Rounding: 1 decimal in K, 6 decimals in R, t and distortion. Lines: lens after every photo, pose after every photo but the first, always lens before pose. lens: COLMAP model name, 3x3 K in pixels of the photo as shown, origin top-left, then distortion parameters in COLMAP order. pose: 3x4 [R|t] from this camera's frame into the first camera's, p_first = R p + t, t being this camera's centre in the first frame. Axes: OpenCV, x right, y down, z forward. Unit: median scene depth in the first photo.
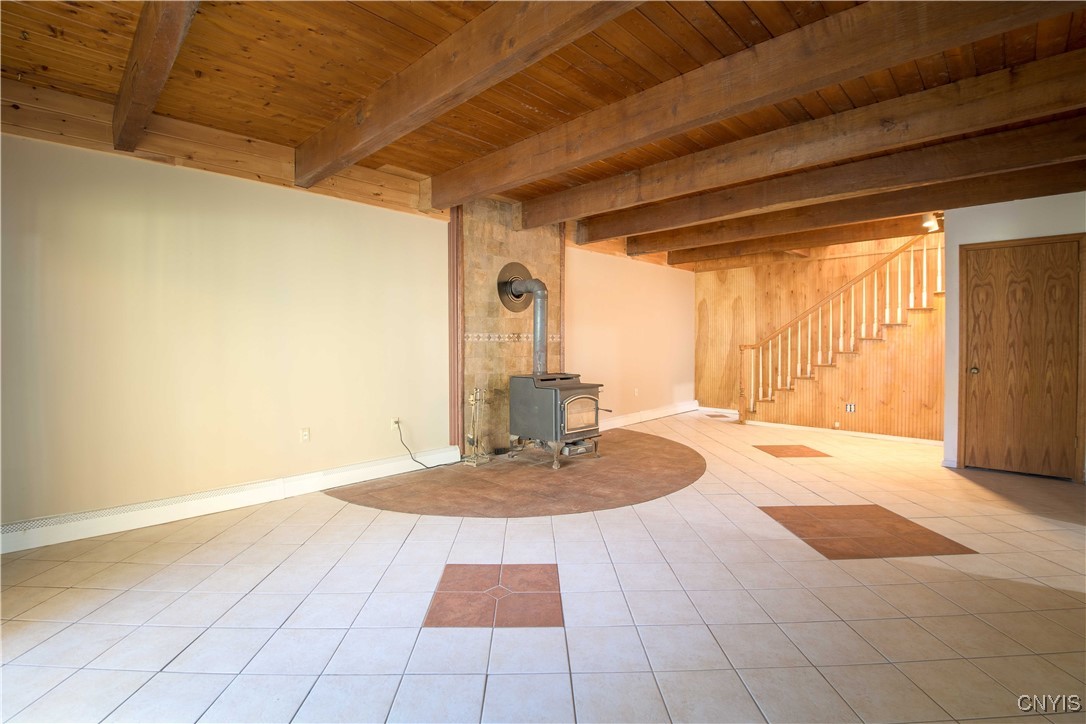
lens RADIAL K [[503.3, 0, 539.2], [0, 503.3, 351.8], [0, 0, 1]] dist [-0.027658, -0.000576]
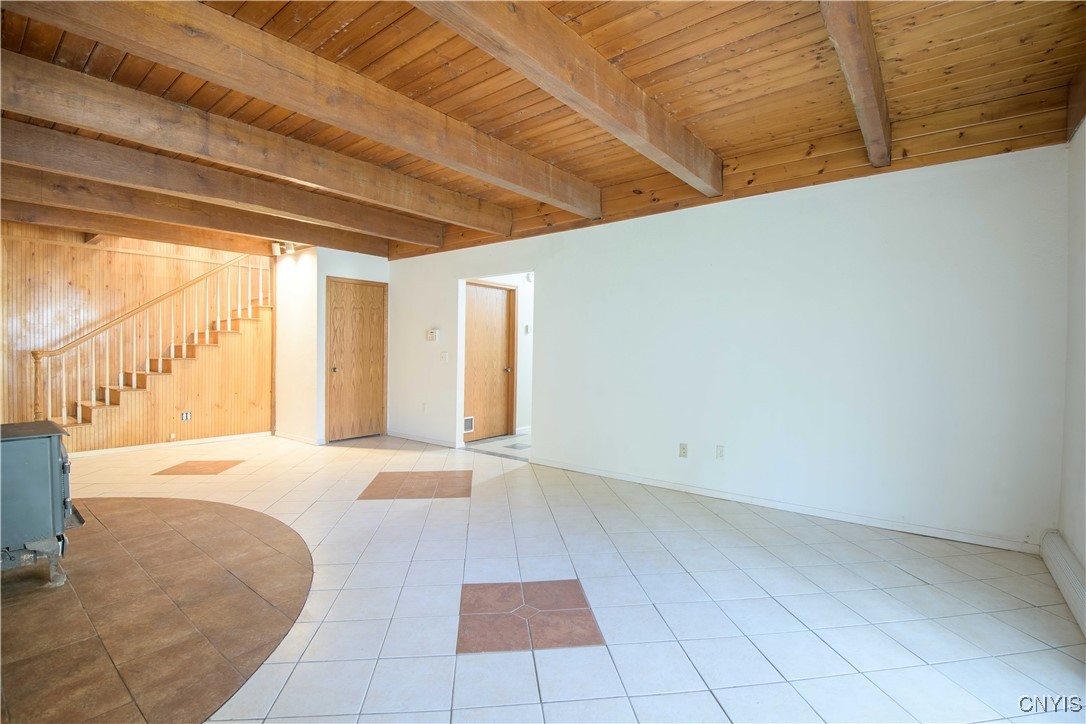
lens RADIAL K [[503.3, 0, 539.2], [0, 503.3, 351.8], [0, 0, 1]] dist [-0.027658, -0.000576]
pose [[-0.092075, -0.002113, 0.995750, -0.542141], [0.012813, 0.999912, 0.003307, -0.008980], [-0.995670, 0.013063, -0.092040, 0.554799]]
